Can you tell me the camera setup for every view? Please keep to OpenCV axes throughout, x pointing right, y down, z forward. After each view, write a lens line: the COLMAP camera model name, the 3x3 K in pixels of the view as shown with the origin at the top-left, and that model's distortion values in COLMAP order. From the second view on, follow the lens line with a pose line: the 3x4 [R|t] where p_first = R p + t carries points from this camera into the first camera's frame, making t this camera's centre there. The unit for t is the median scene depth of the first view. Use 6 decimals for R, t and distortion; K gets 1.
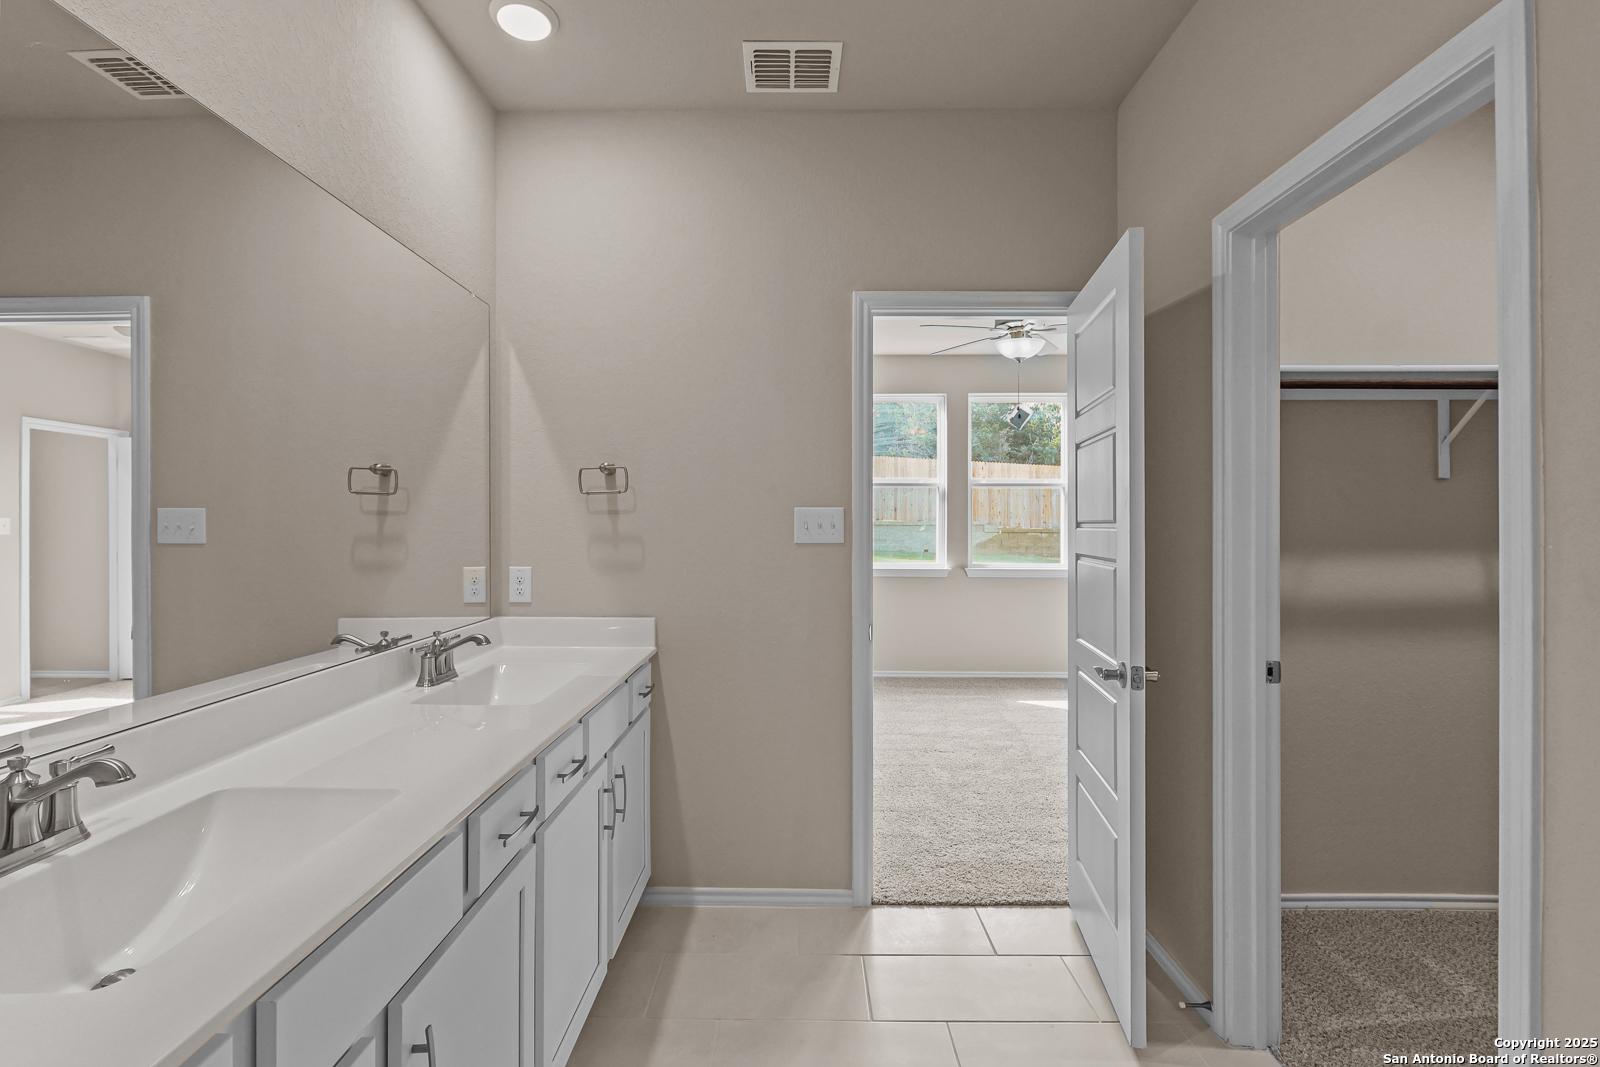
lens RADIAL K [[738.8, 0, 796.2], [0, 738.8, 524.8], [0, 0, 1]] dist [-0.003585, -0.000584]
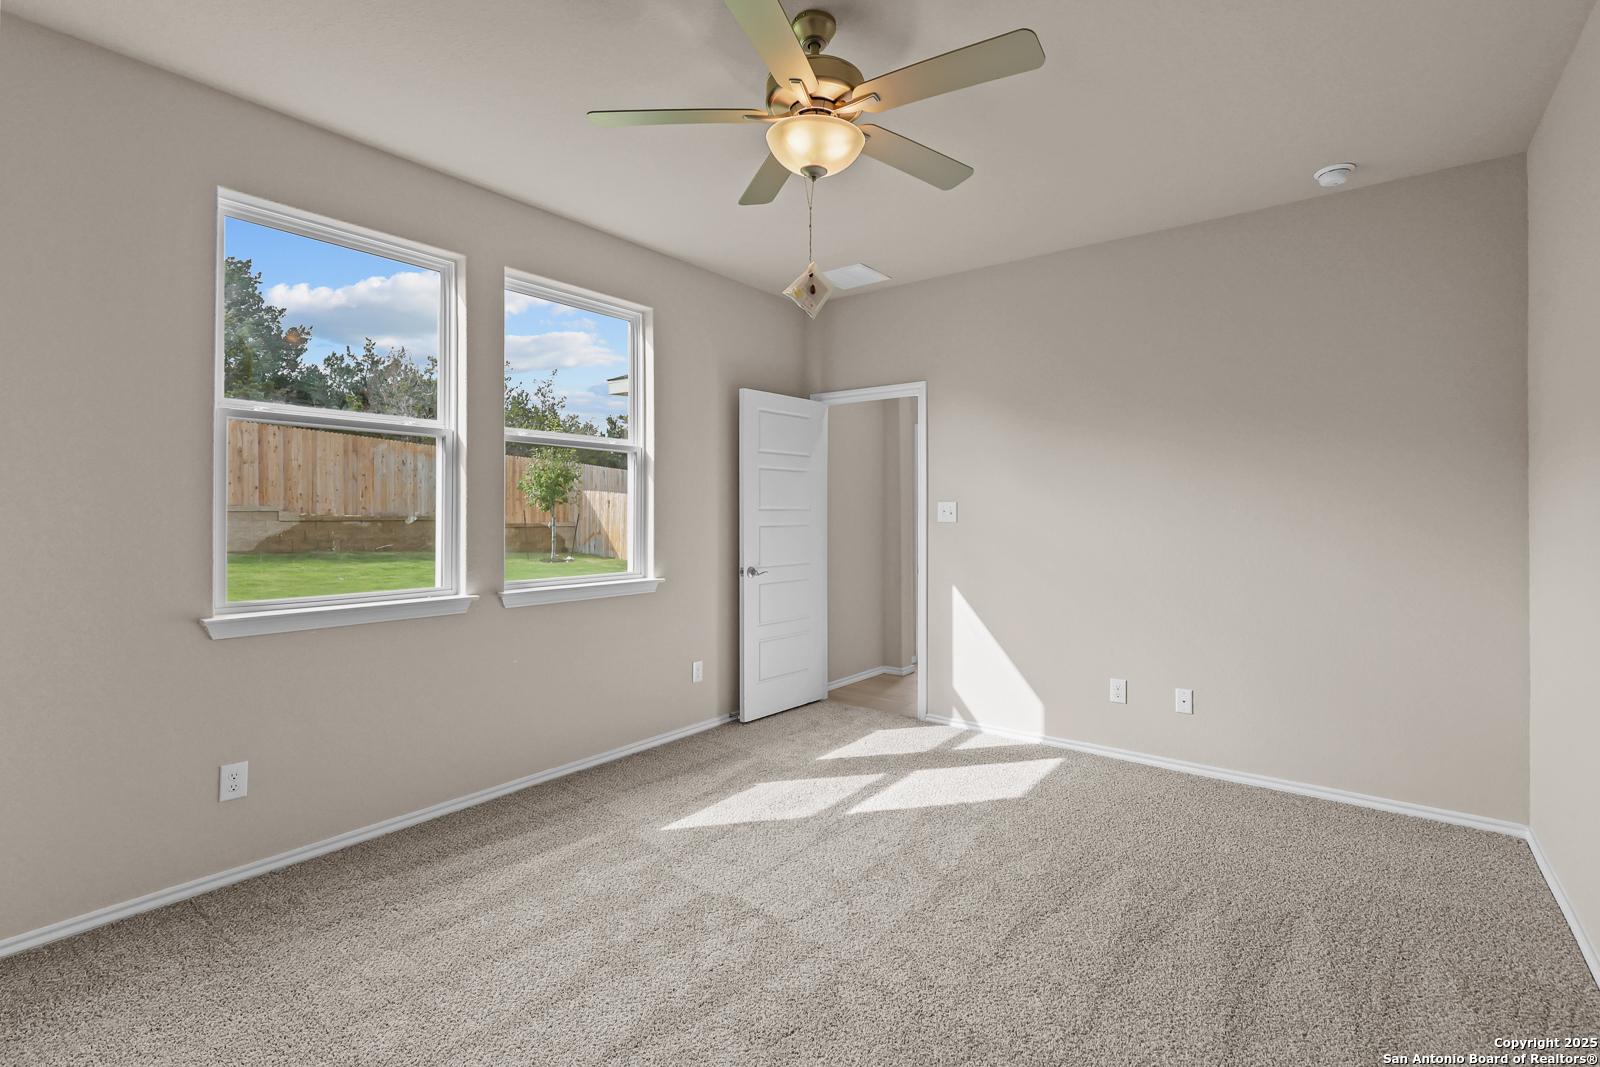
lens RADIAL K [[738.8, 0, 790.3], [0, 738.8, 507.8], [0, 0, 1]] dist [-0.003585, -0.000584]
pose [[0.603084, -0.000261, 0.797678, -0.069826], [0.003523, 0.999991, -0.002336, -0.000461], [-0.797670, 0.004220, 0.603079, 0.510974]]
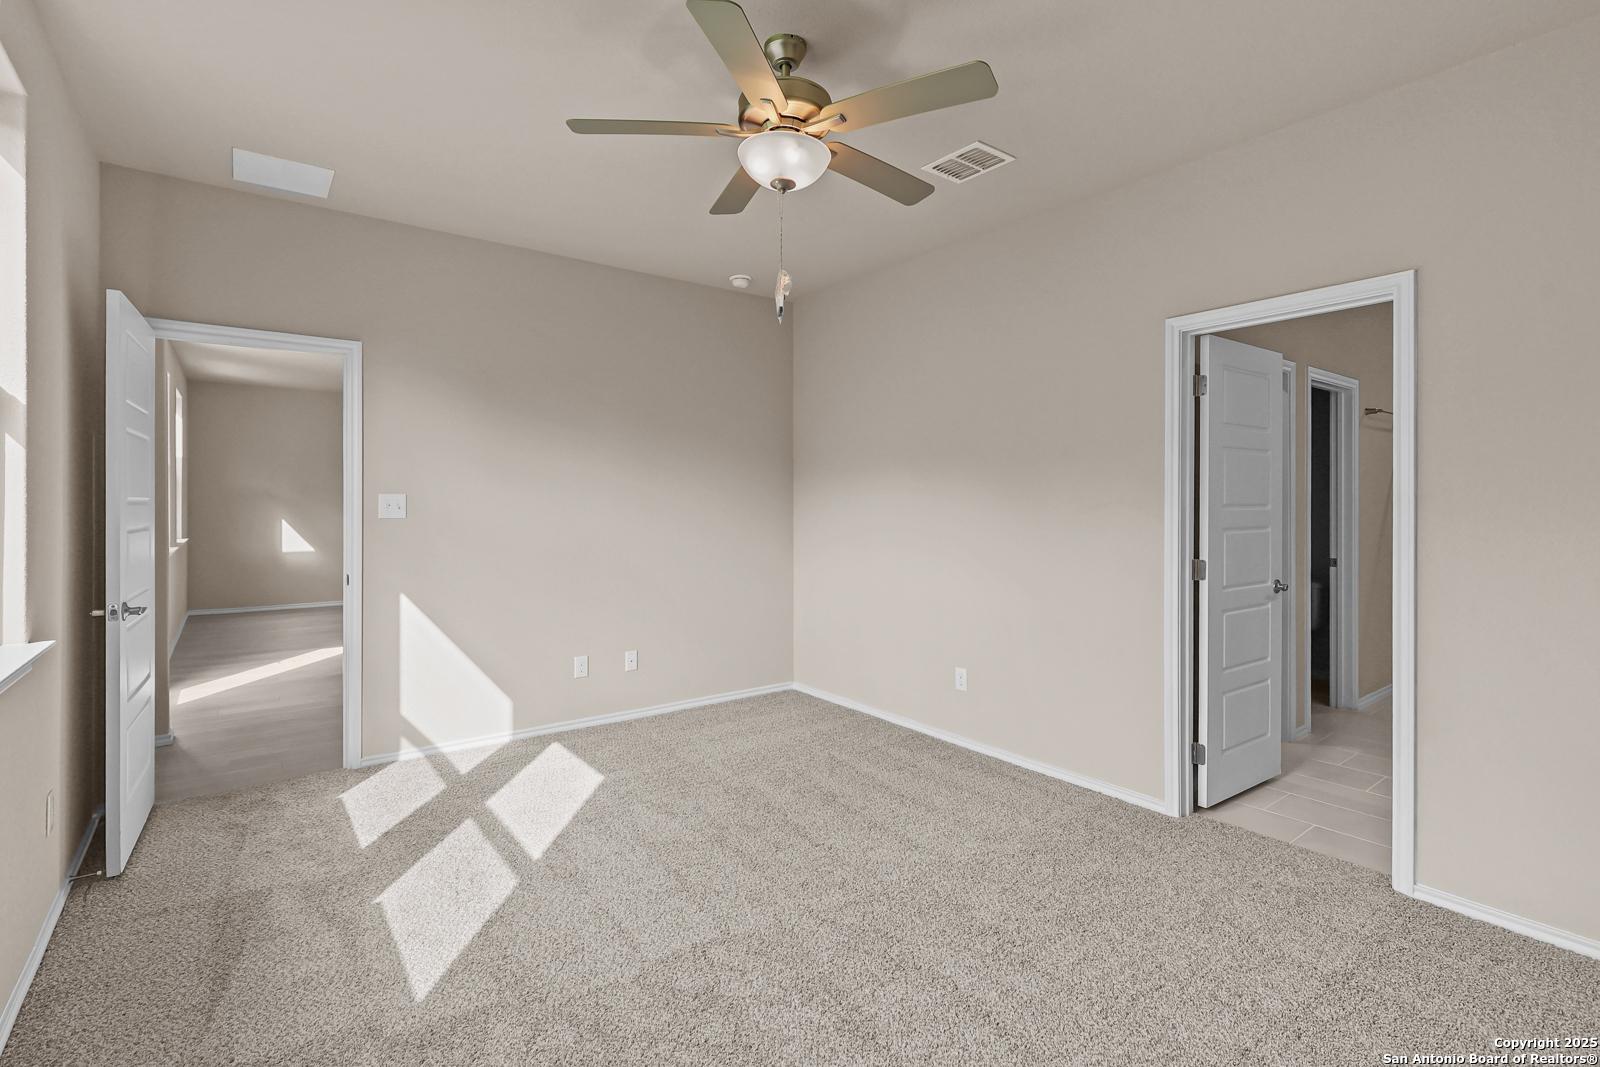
lens RADIAL K [[738.8, 0, 791.1], [0, 738.8, 506.4], [0, 0, 1]] dist [-0.003585, -0.000584]
pose [[-0.606666, -0.005073, 0.794941, -0.077867], [-0.000414, 0.999982, 0.006065, -0.001264], [-0.794957, 0.003350, -0.606657, 1.152567]]
